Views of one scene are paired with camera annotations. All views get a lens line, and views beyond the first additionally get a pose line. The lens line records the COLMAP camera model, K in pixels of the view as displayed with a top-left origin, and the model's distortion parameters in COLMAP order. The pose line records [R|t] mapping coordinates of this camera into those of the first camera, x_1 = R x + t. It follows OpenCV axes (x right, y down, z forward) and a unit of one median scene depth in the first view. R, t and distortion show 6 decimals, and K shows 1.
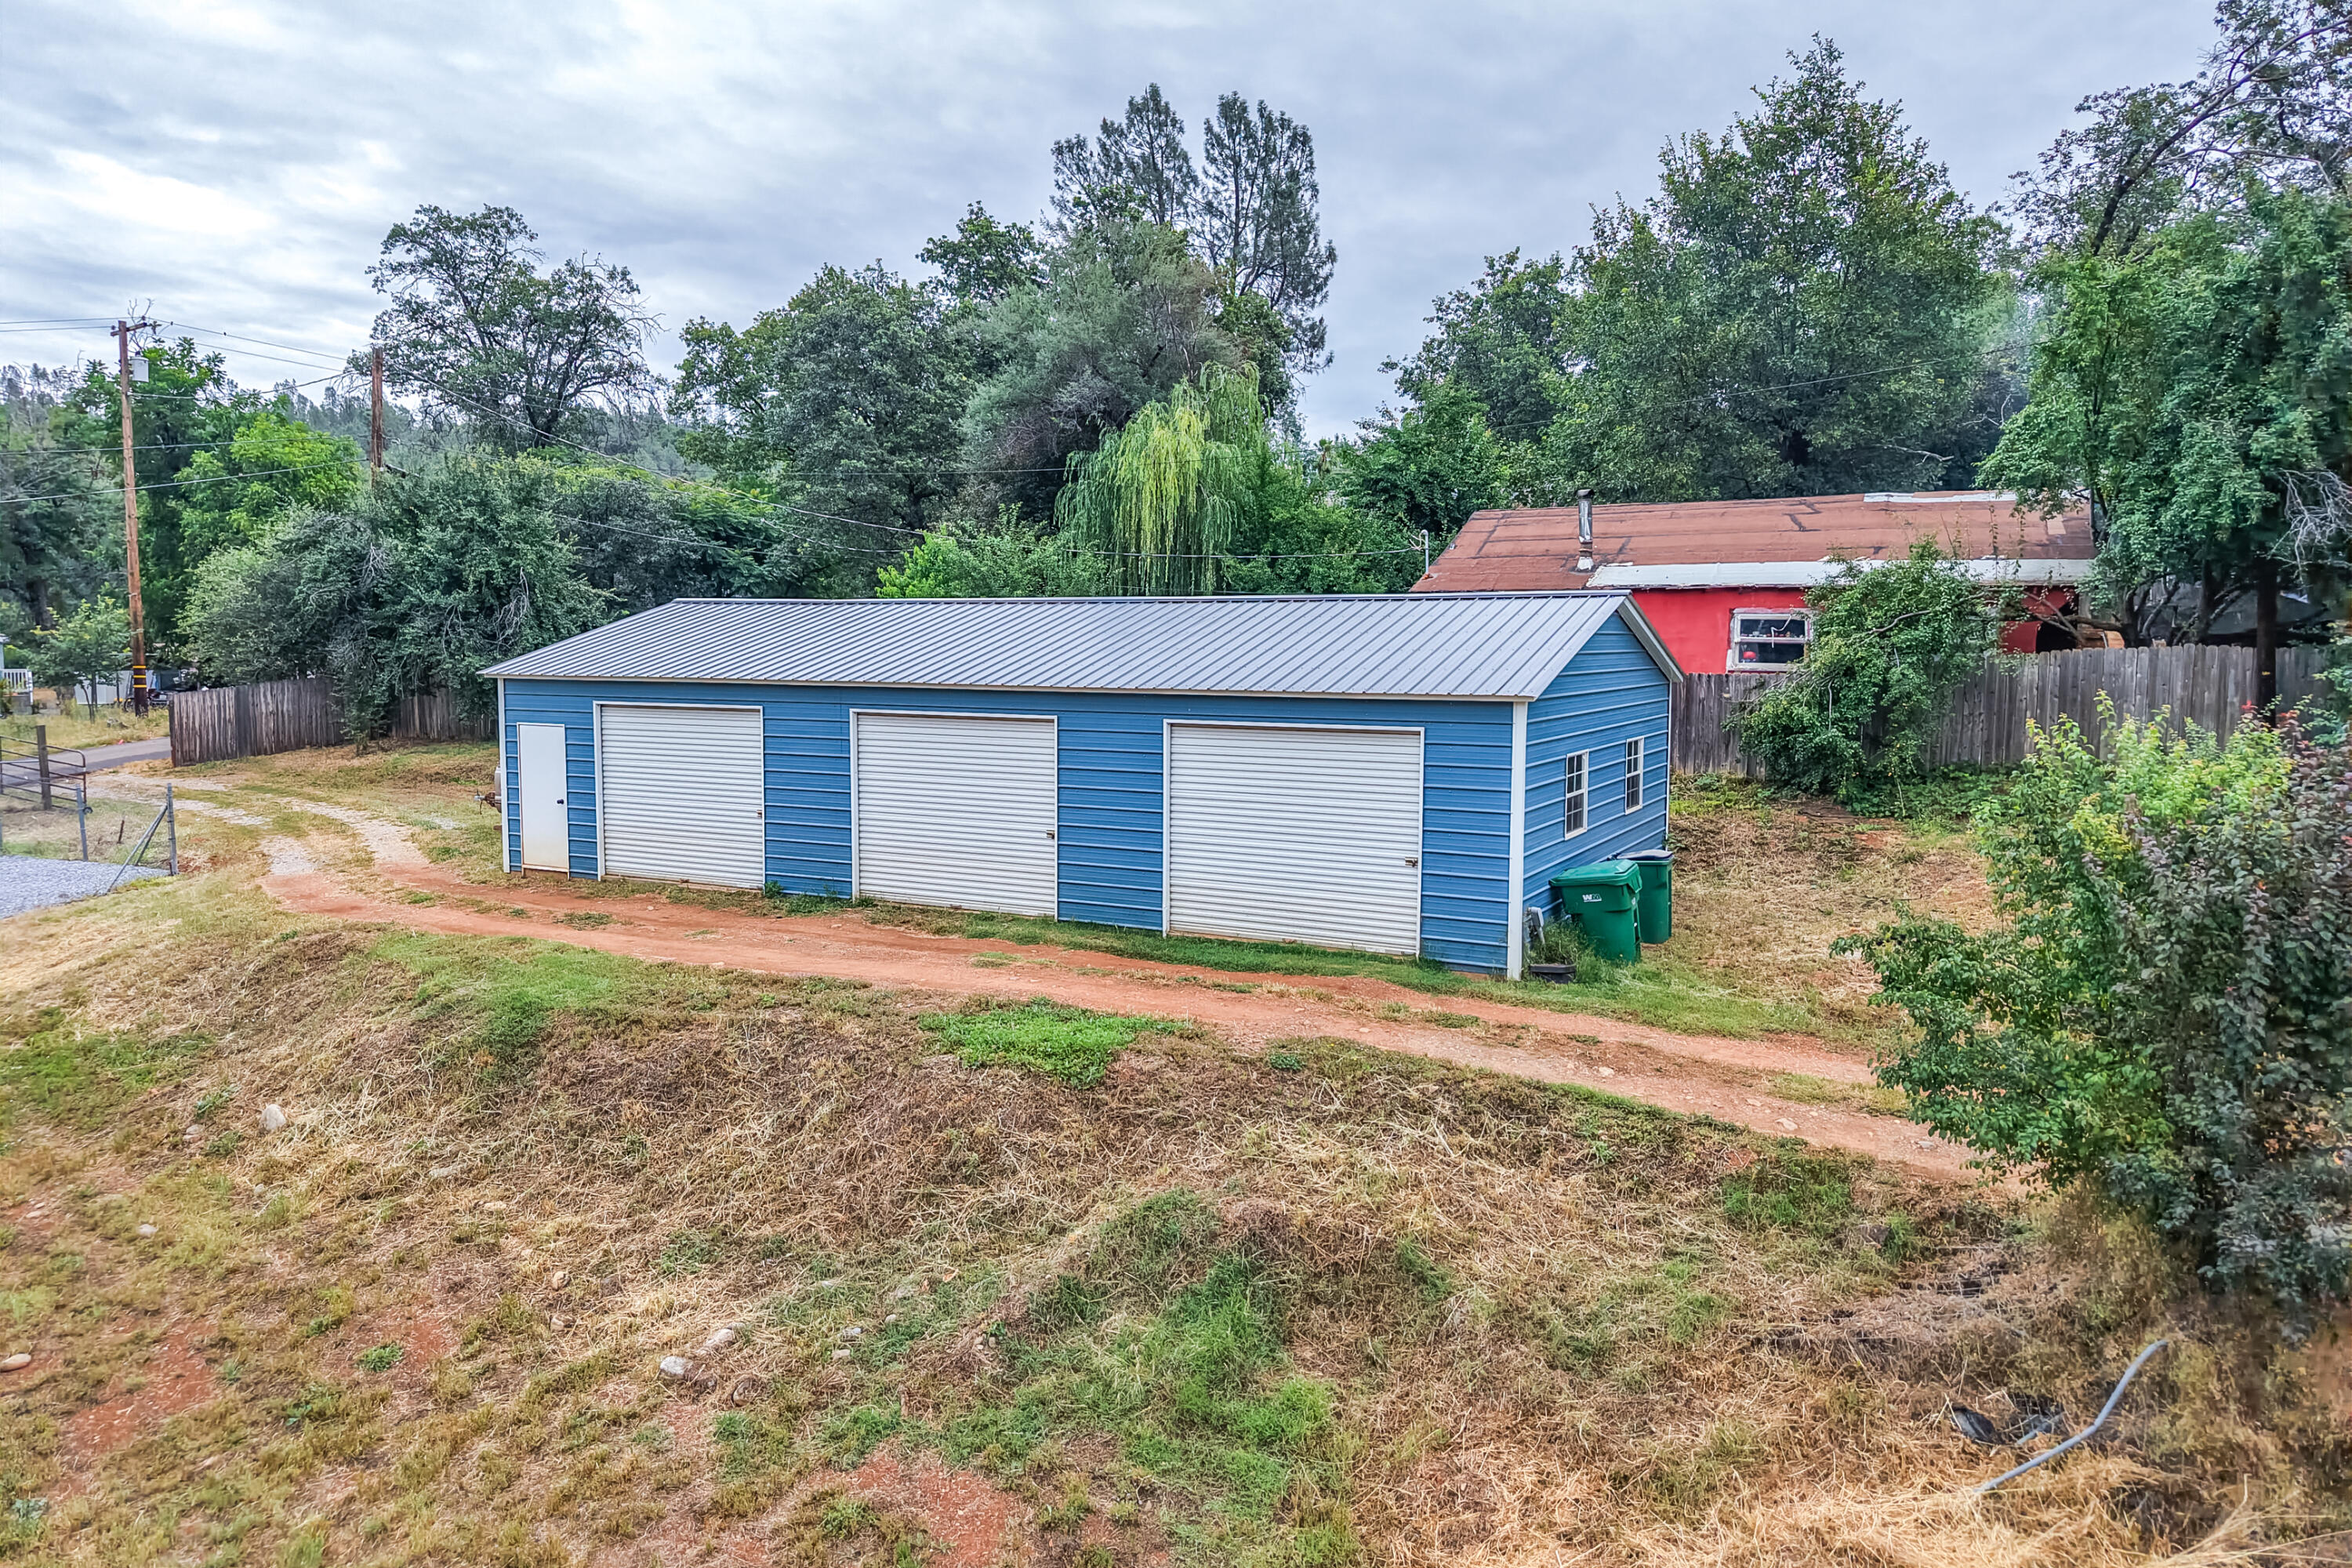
lens RADIAL K [[1610.3, 0, 1215.1], [0, 1610.3, 763.8], [0, 0, 1]] dist [0.000779, -0.005253]
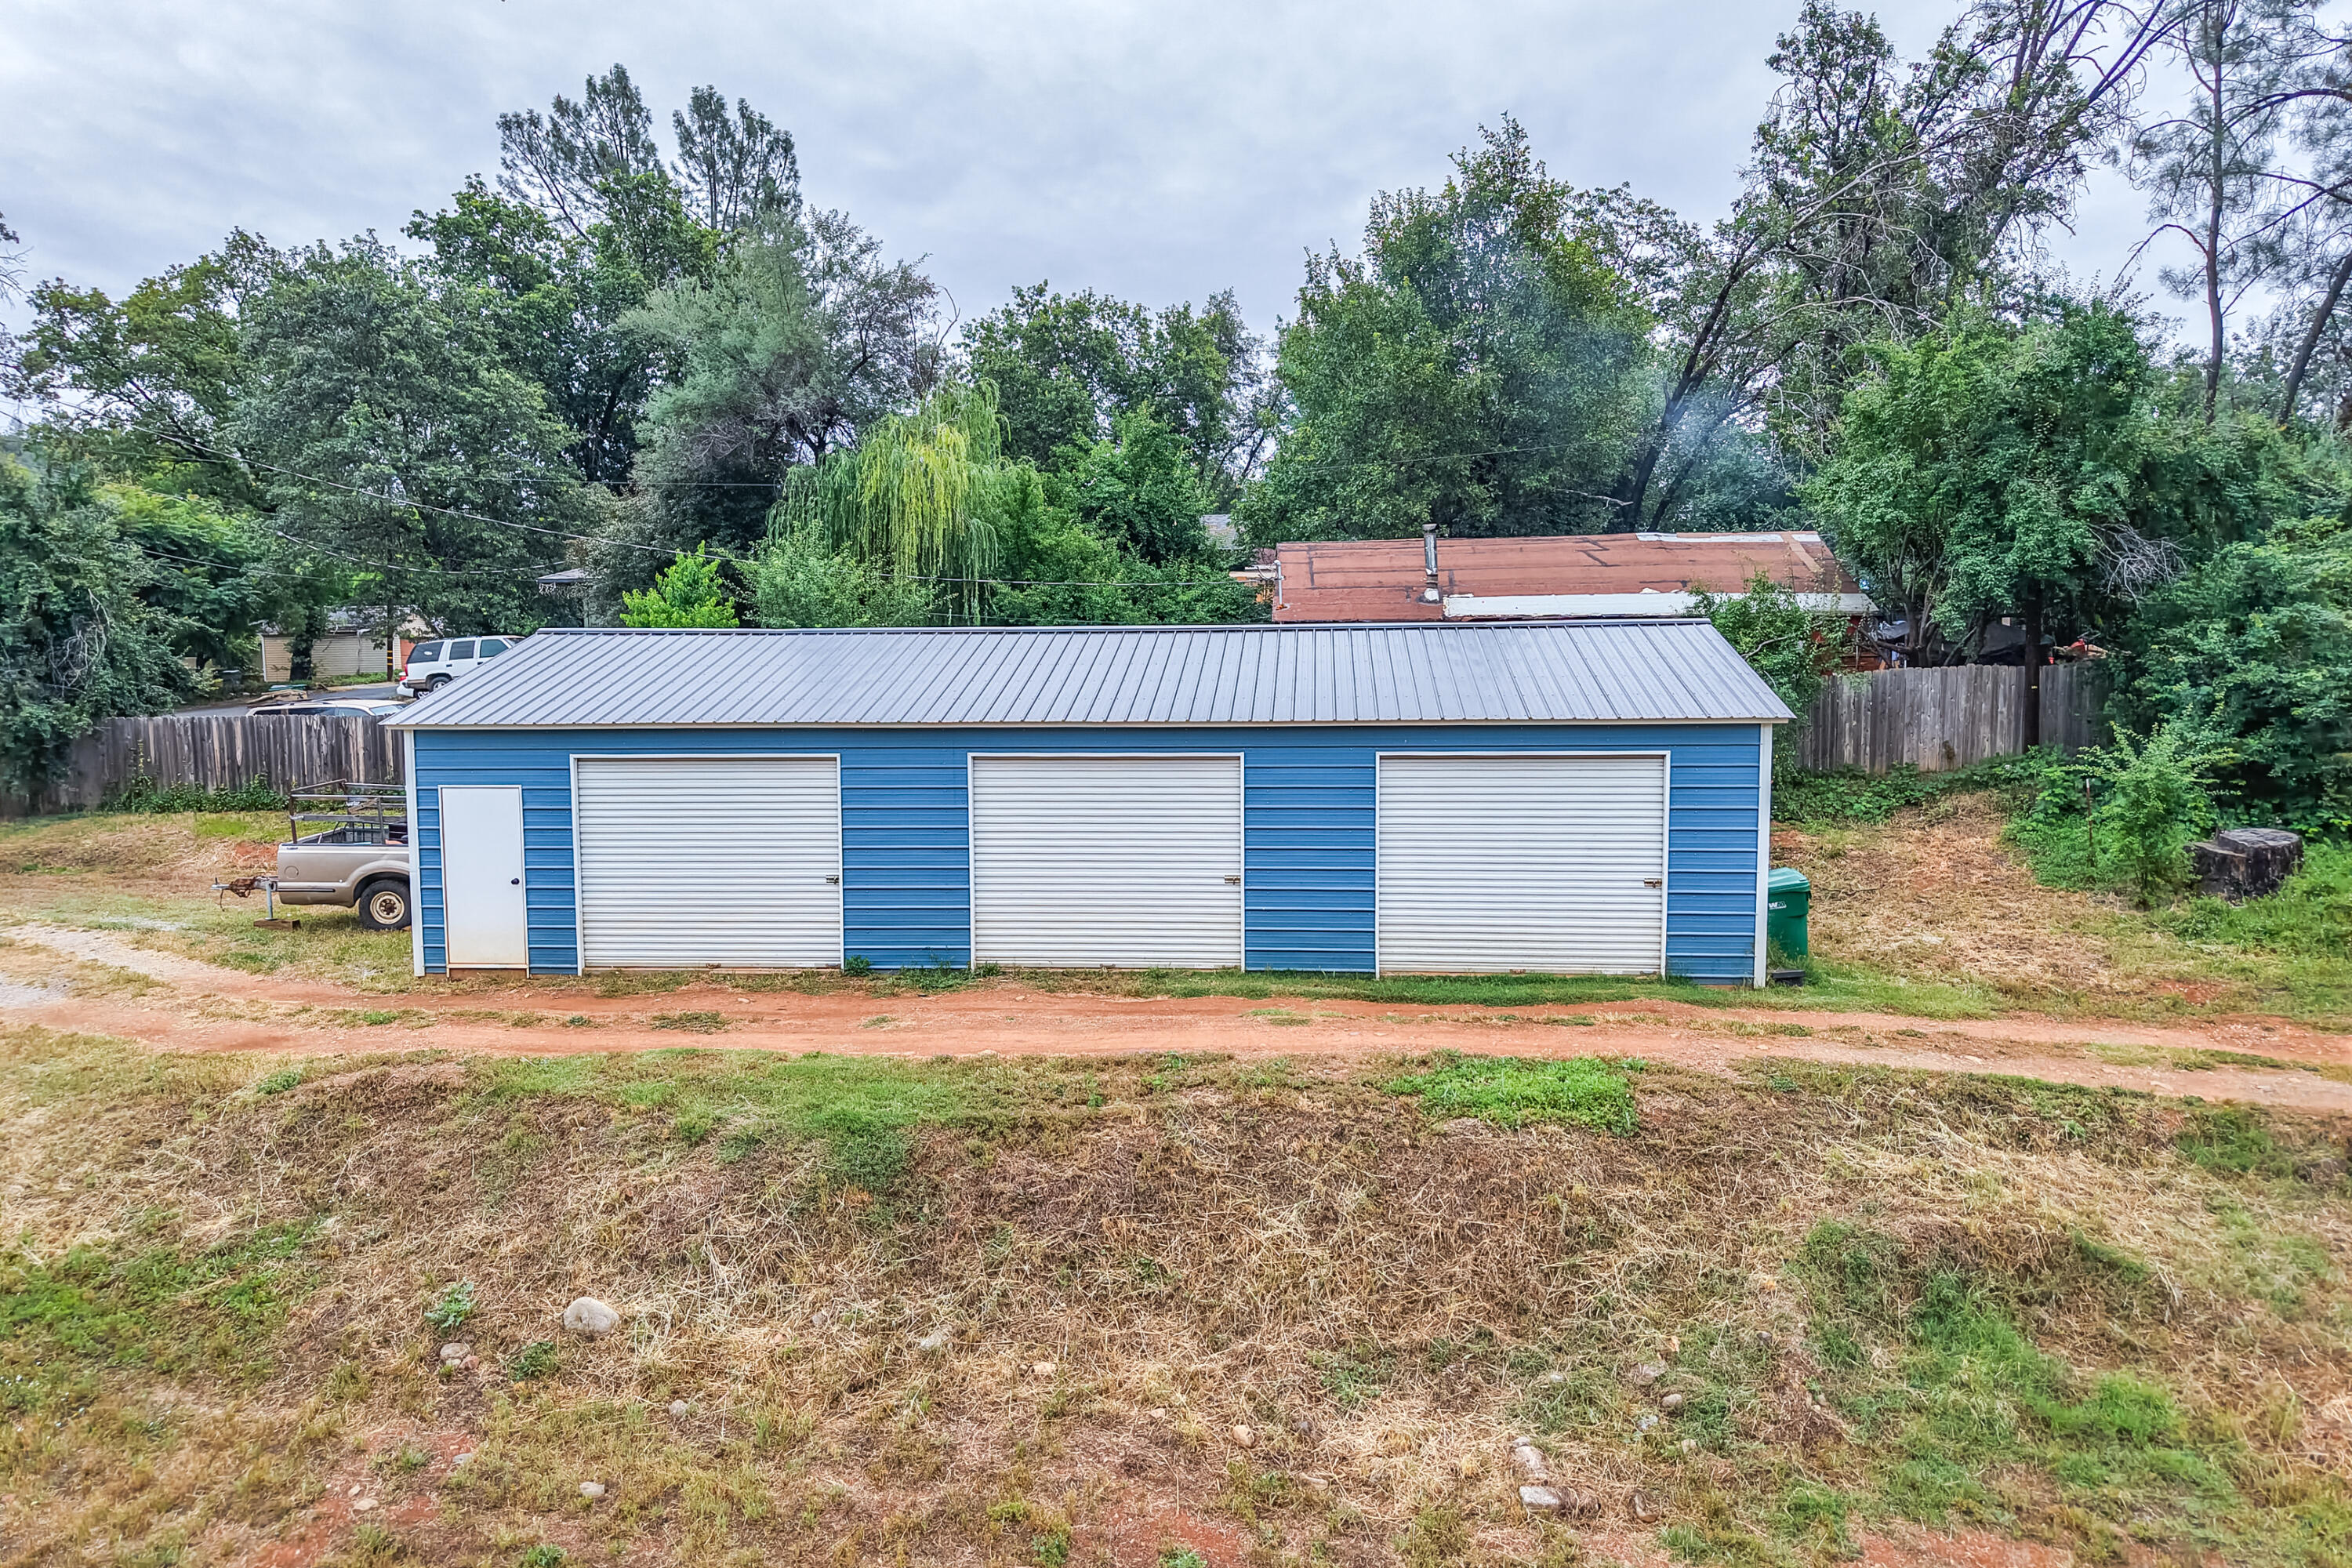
lens RADIAL K [[1600.0, 0, 1189.0], [0, 1600.0, 796.4], [0, 0, 1]] dist [0.008237, -0.002654]
pose [[0.916094, -0.043271, 0.398622, -0.408889], [0.042290, 0.999042, 0.011258, -0.013554], [-0.398727, 0.006544, 0.917046, 0.129345]]
